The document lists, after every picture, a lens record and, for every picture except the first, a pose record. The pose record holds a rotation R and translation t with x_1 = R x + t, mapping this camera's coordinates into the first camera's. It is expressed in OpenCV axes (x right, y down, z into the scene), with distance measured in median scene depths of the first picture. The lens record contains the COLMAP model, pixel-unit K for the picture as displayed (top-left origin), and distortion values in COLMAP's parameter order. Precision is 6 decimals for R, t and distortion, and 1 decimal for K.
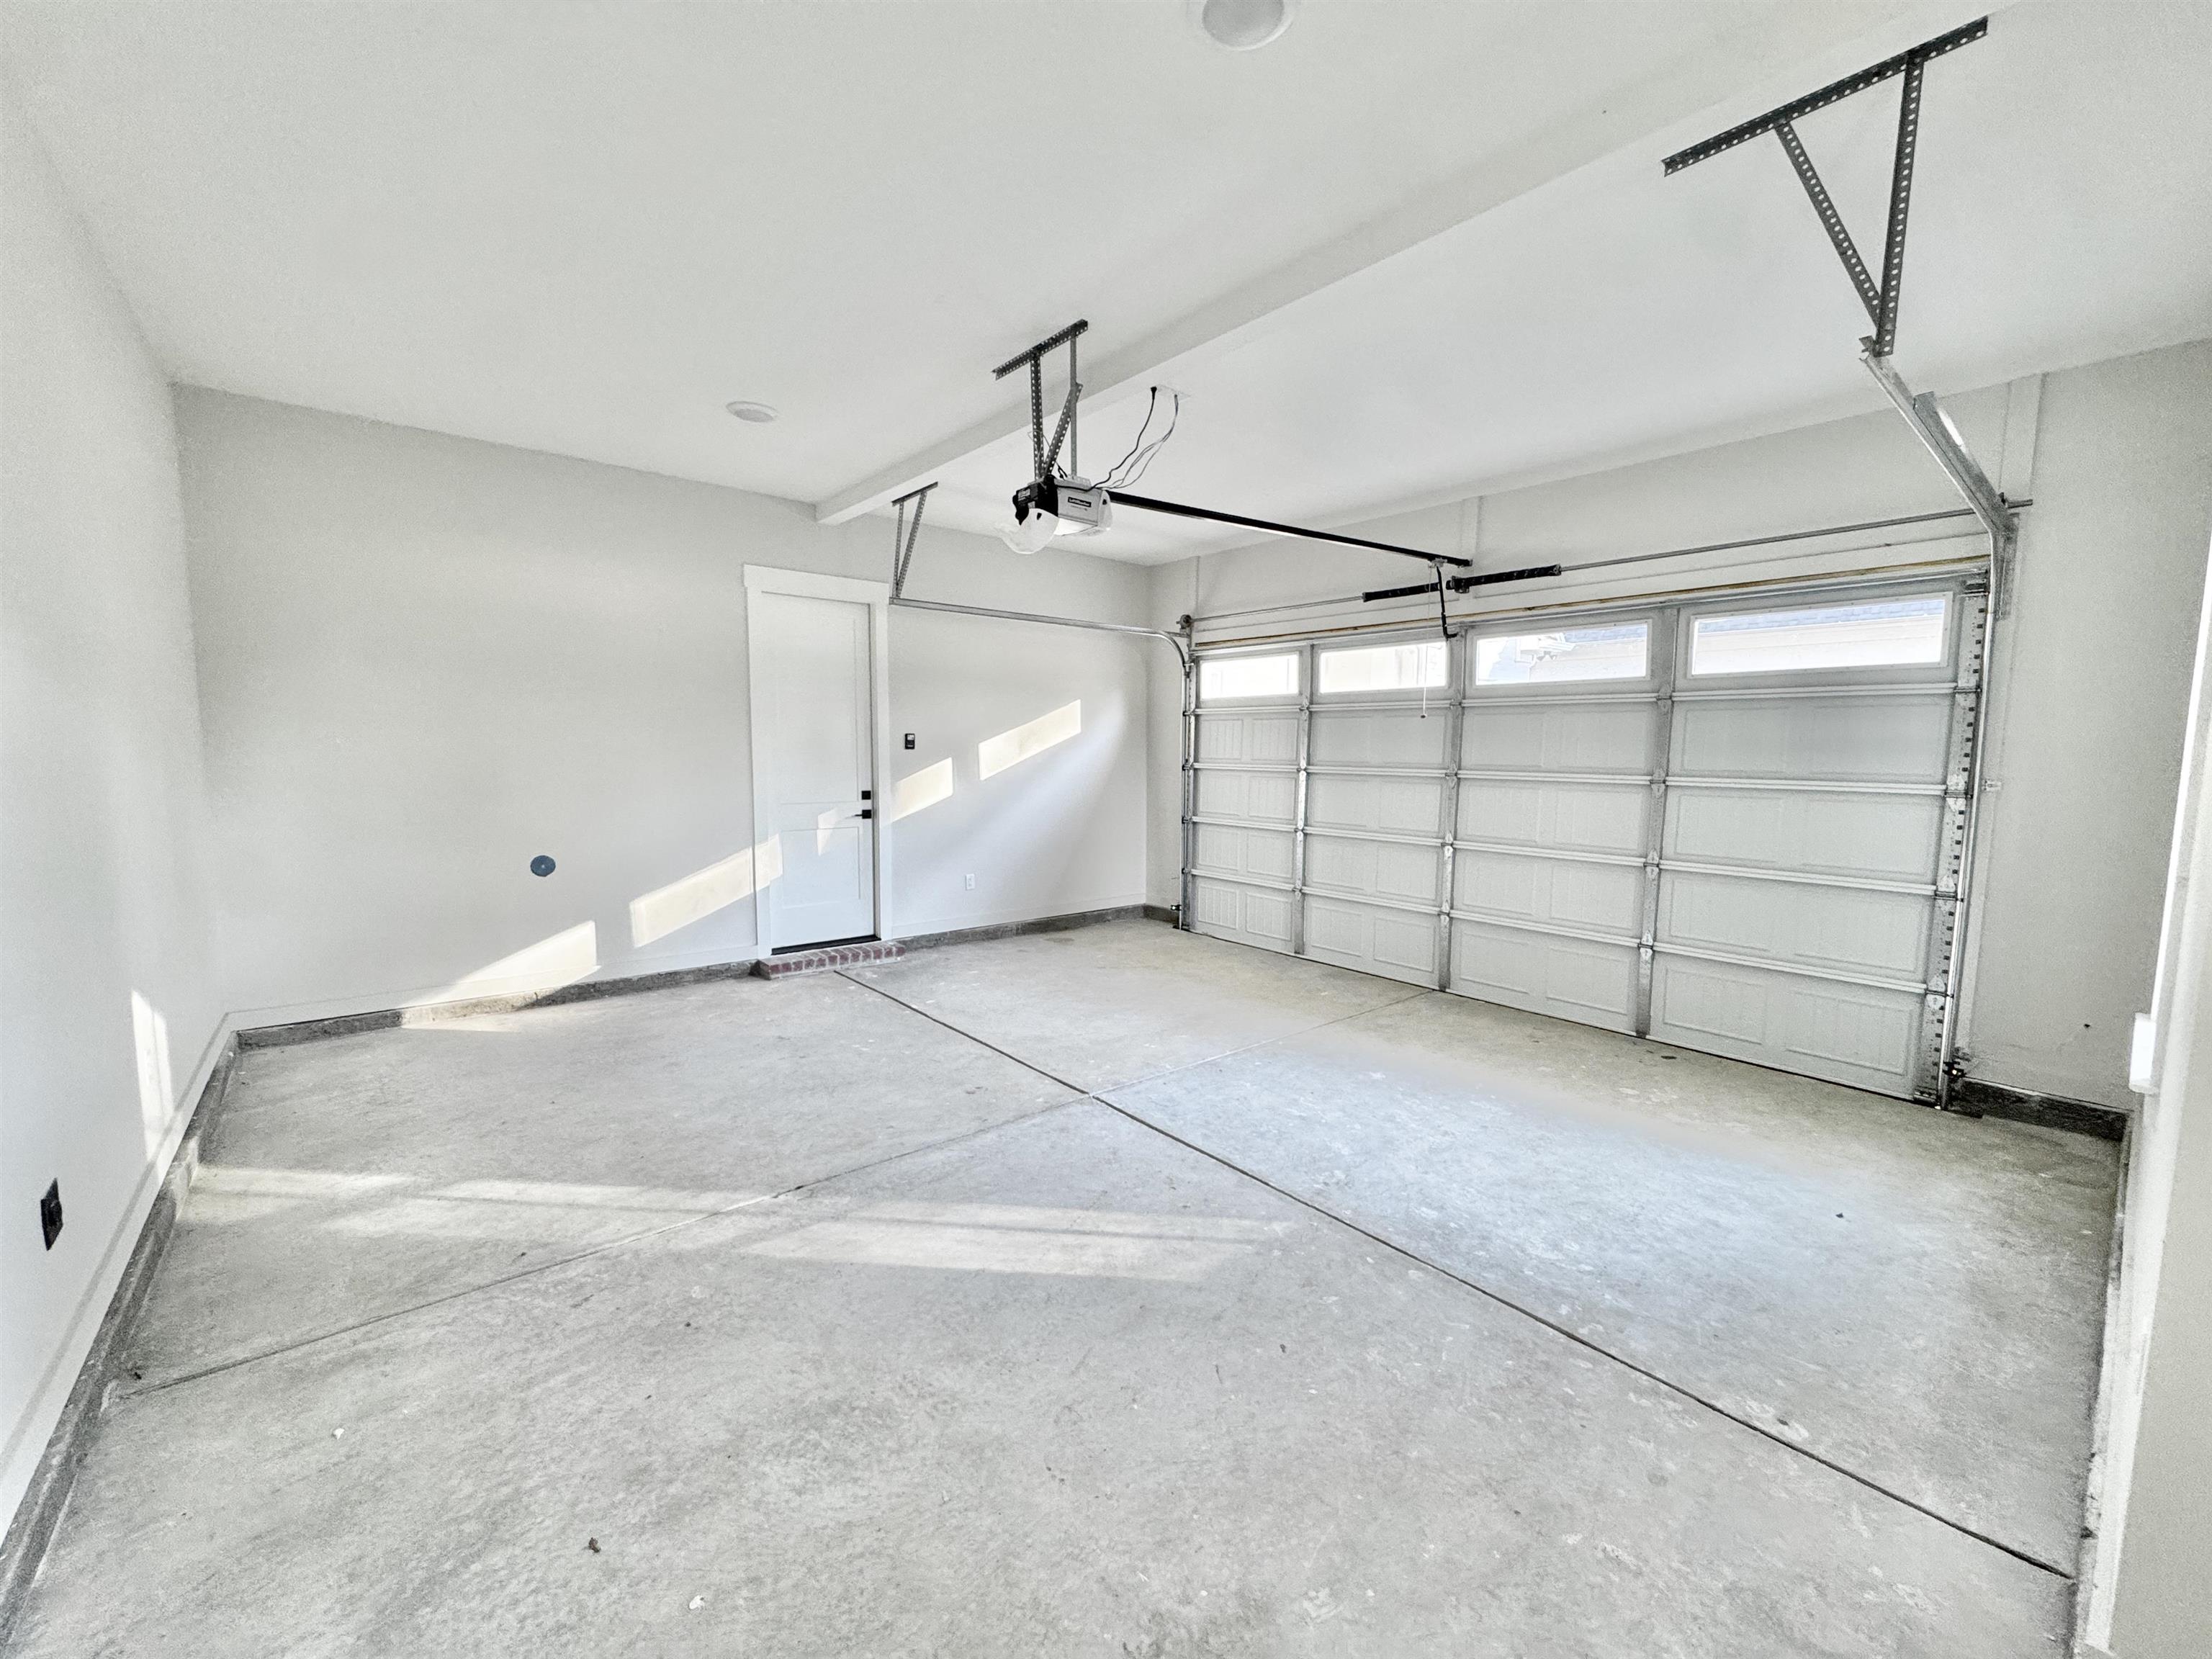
lens RADIAL K [[882.3, 0, 1109.6], [0, 882.3, 828.1], [0, 0, 1]] dist [-0.004863, 0.000938]
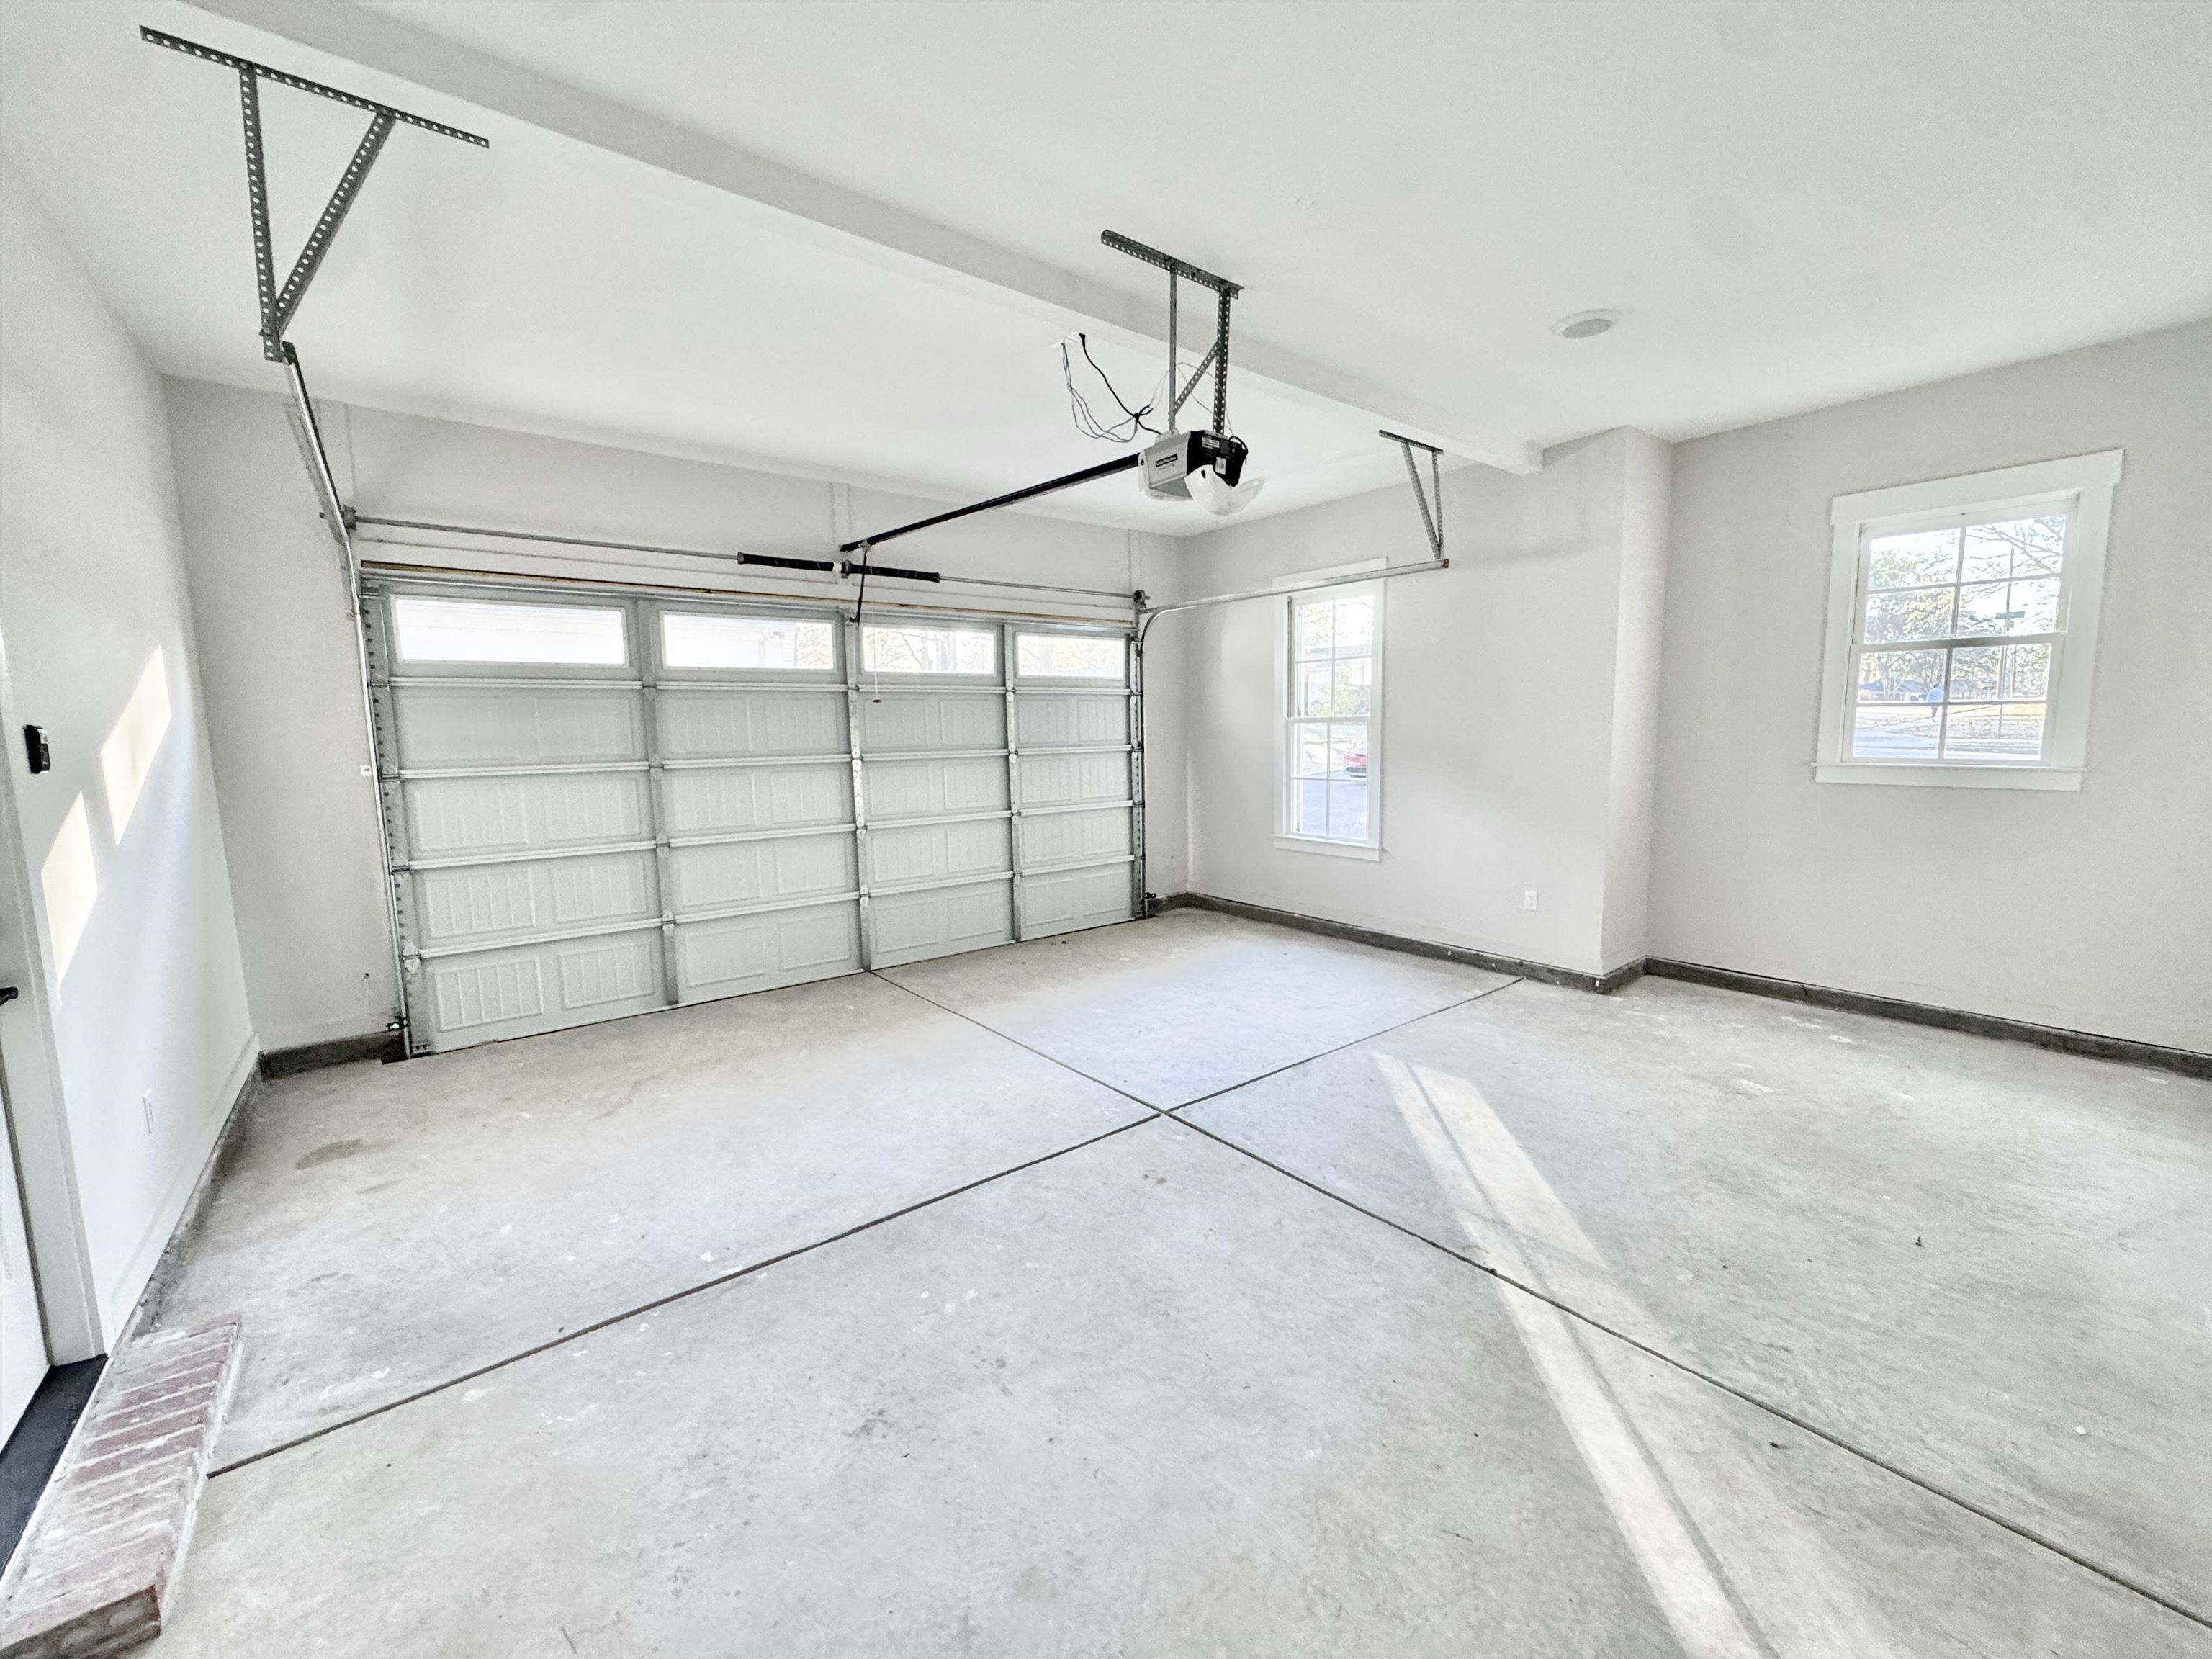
lens RADIAL K [[882.3, 0, 1107.8], [0, 882.3, 831.0], [0, 0, 1]] dist [-0.004863, 0.000938]
pose [[0.034116, -0.133265, 0.990493, -0.784215], [0.107830, 0.985775, 0.128916, -0.099686], [-0.993584, 0.102407, 0.048000, 0.856657]]
